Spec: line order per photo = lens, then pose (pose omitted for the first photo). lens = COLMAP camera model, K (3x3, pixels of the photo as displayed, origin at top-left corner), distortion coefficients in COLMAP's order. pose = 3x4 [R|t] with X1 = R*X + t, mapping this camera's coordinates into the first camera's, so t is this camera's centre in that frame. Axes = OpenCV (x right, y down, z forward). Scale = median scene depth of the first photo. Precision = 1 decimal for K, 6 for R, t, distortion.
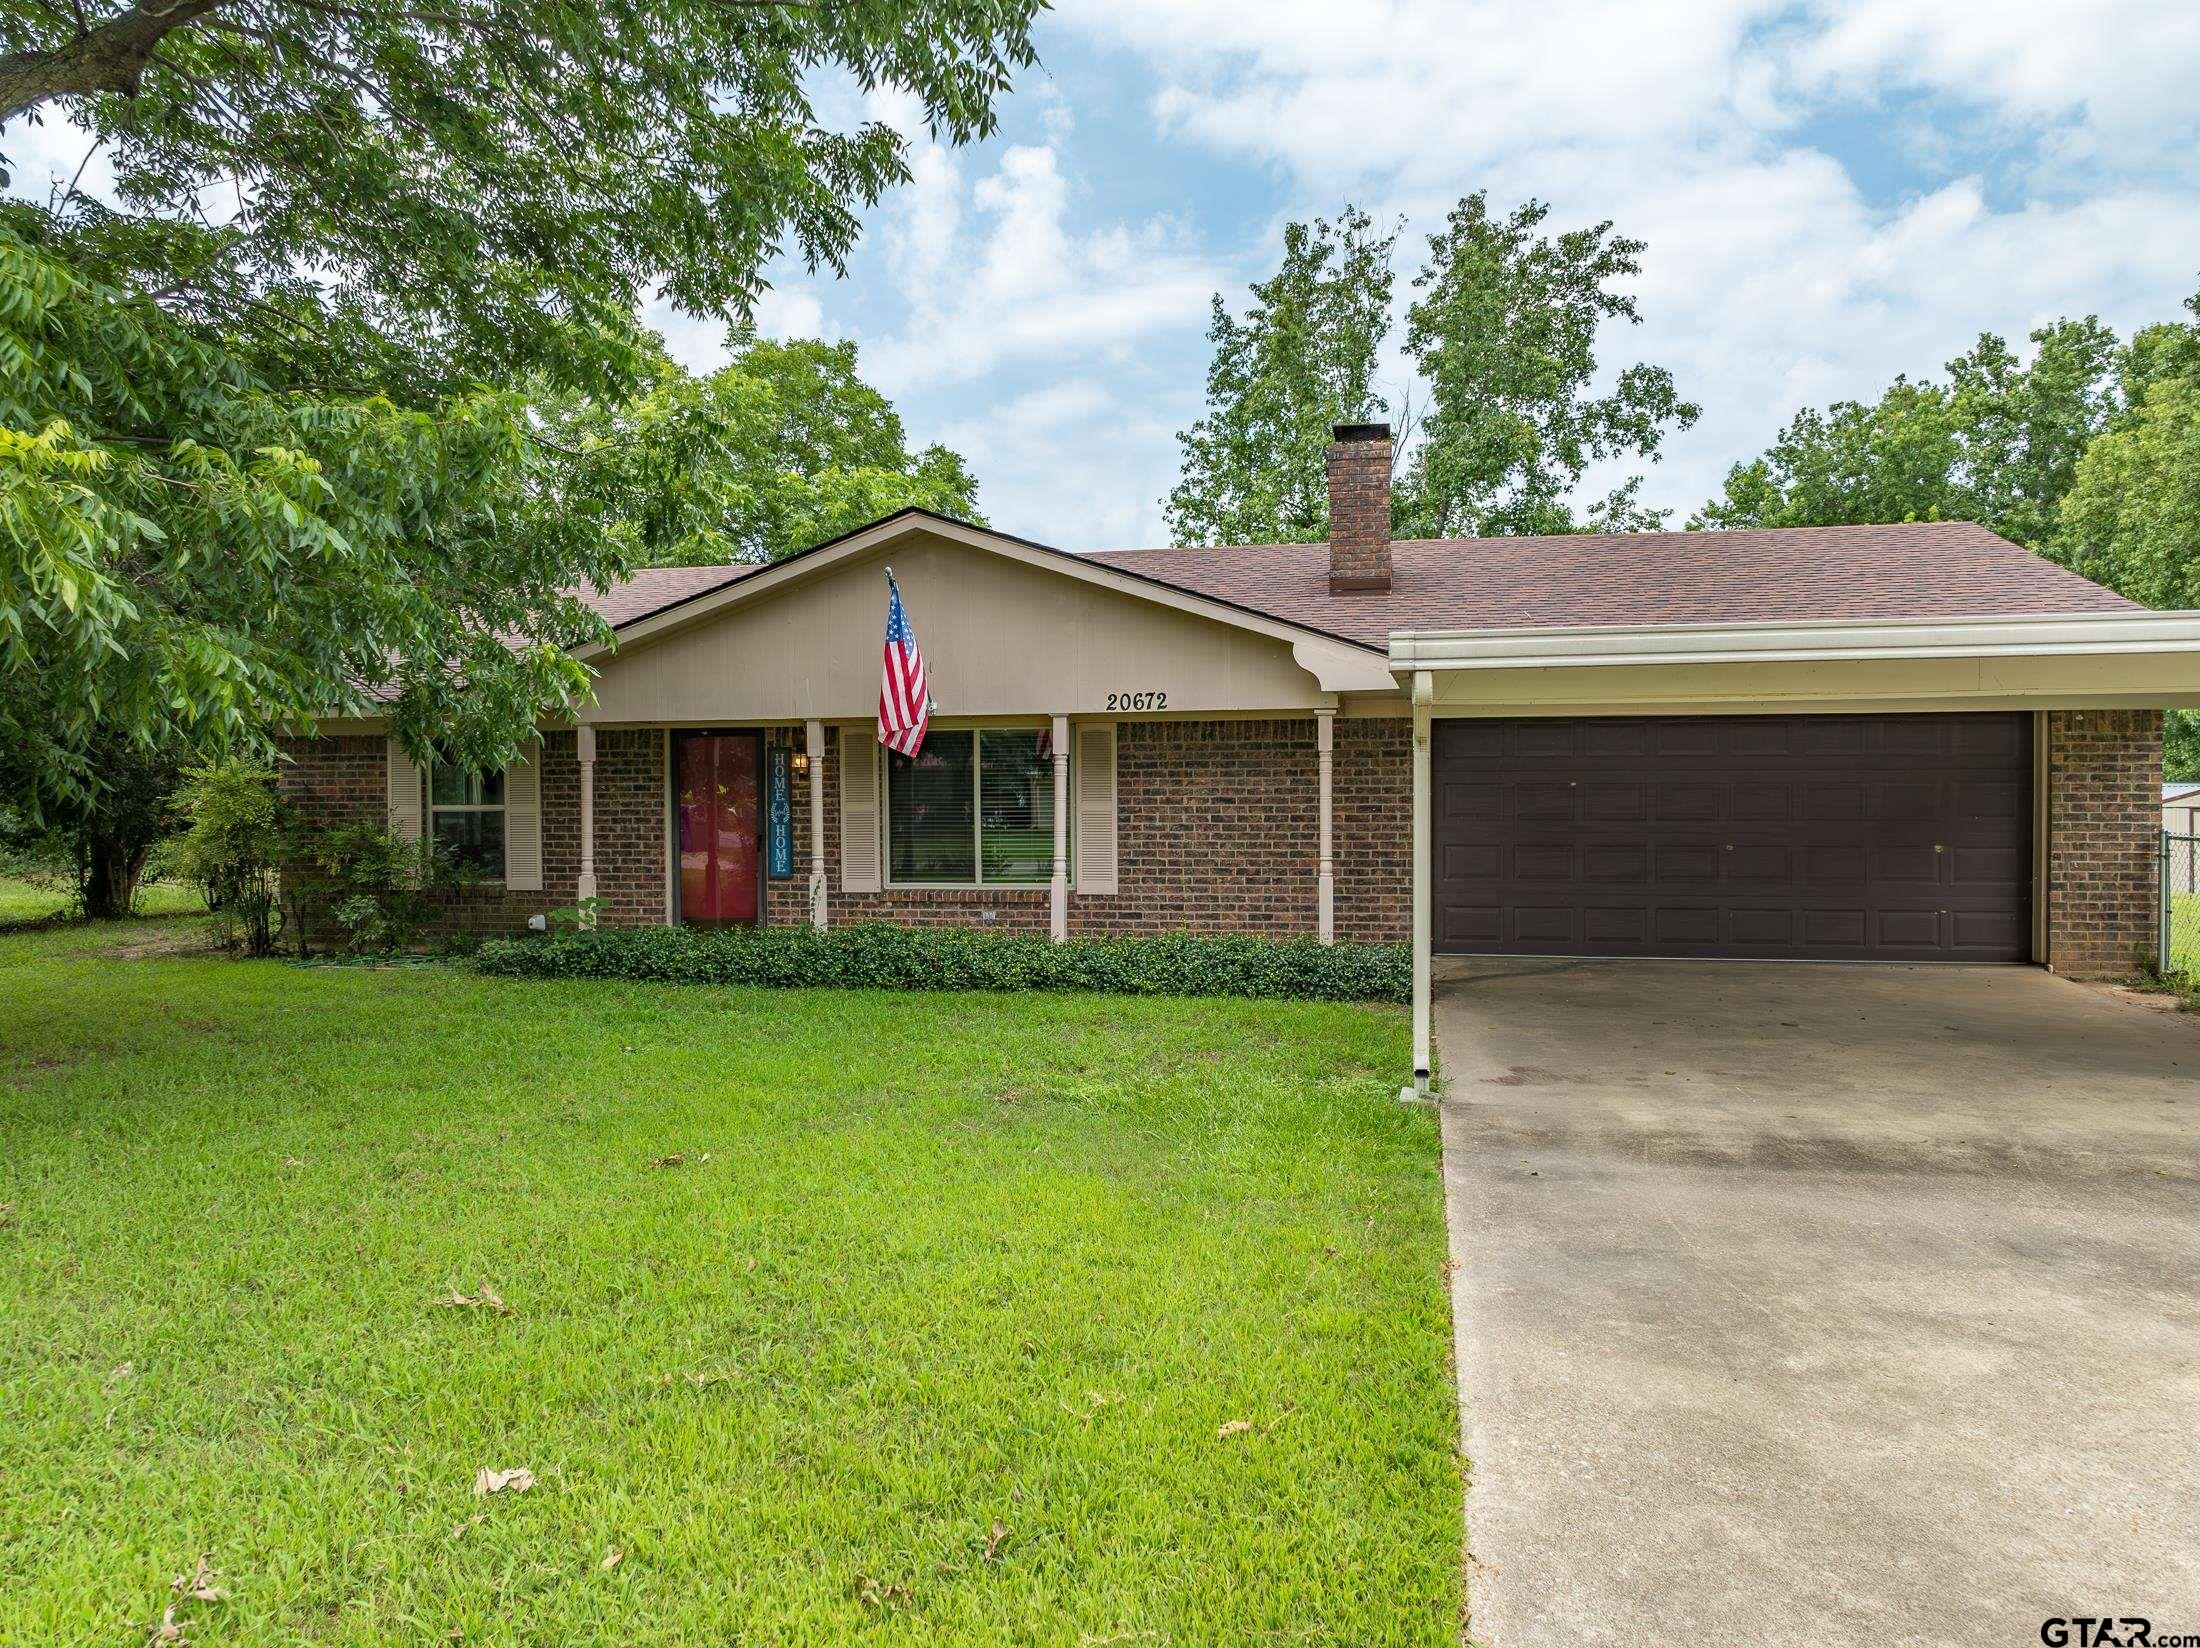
lens RADIAL K [[1541.0, 0, 1100.0], [0, 1541.0, 824.0], [0, 0, 1]] dist [-0.080670, 0.034809]
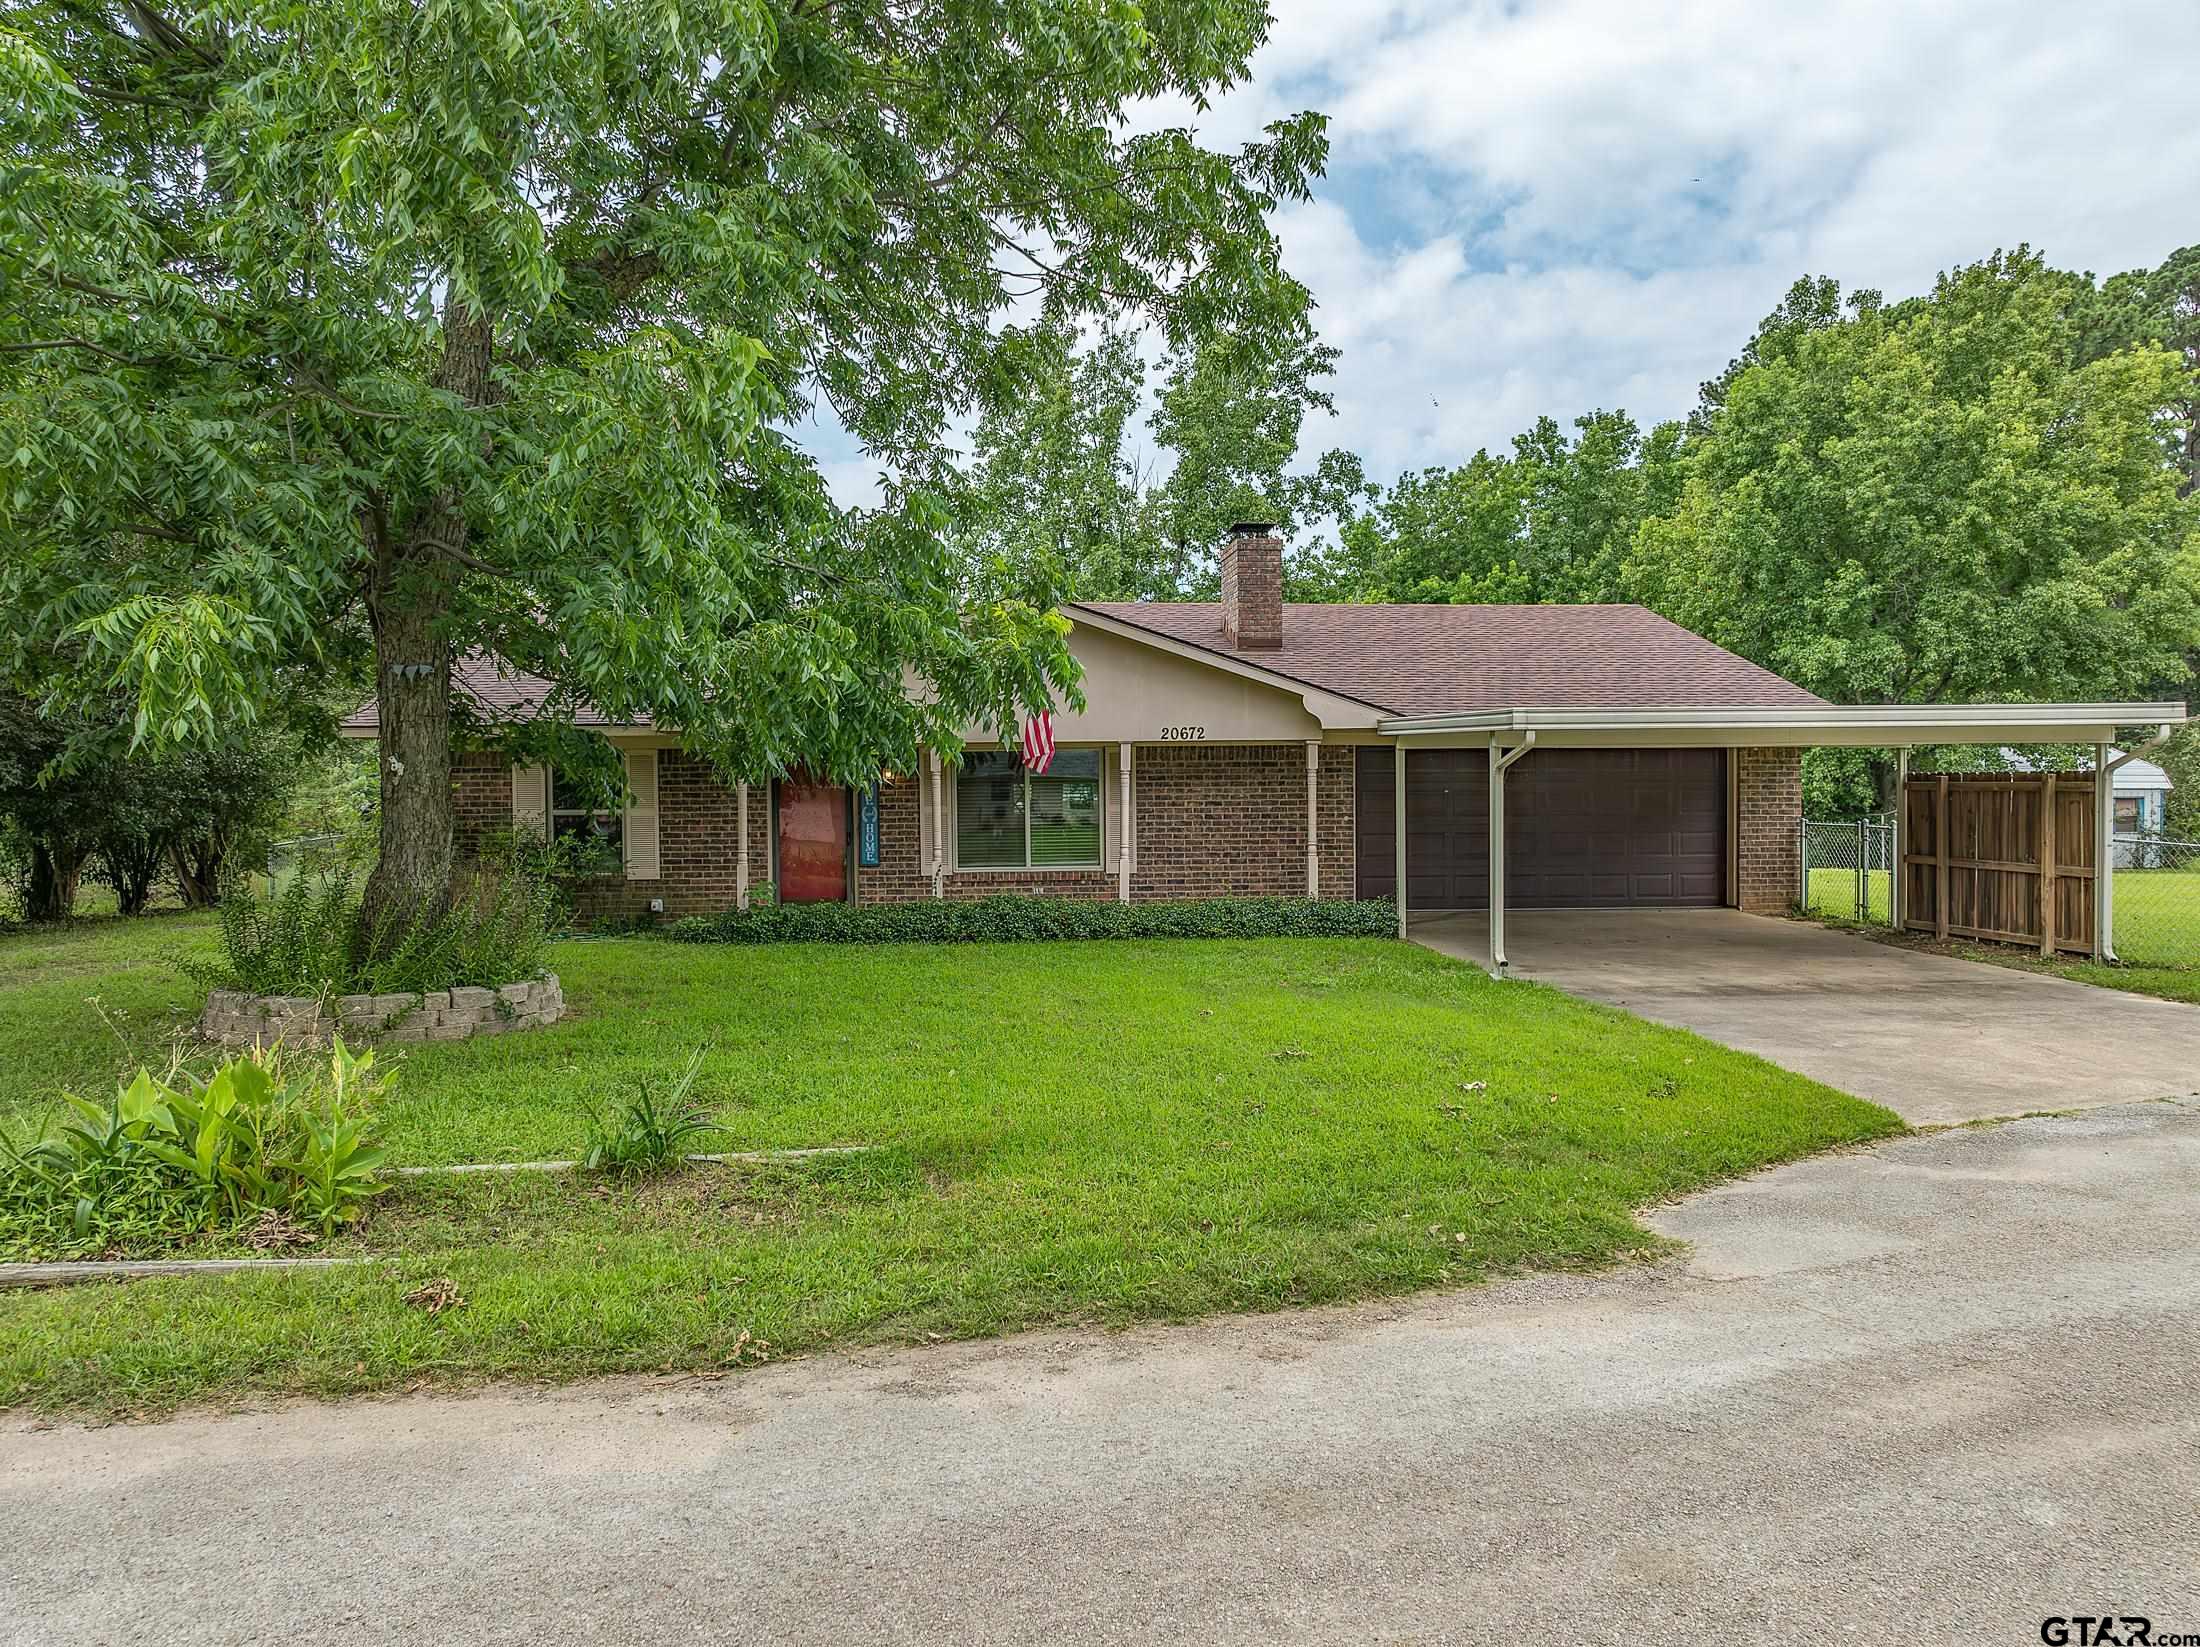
lens RADIAL K [[1541.0, 0, 1100.0], [0, 1541.0, 823.5], [0, 0, 1]] dist [-0.080670, 0.034809]
pose [[0.957181, -0.006694, 0.289414, -0.190164], [0.007407, 0.999972, -0.001367, 0.001746], [-0.289397, 0.003452, 0.957203, -0.134796]]
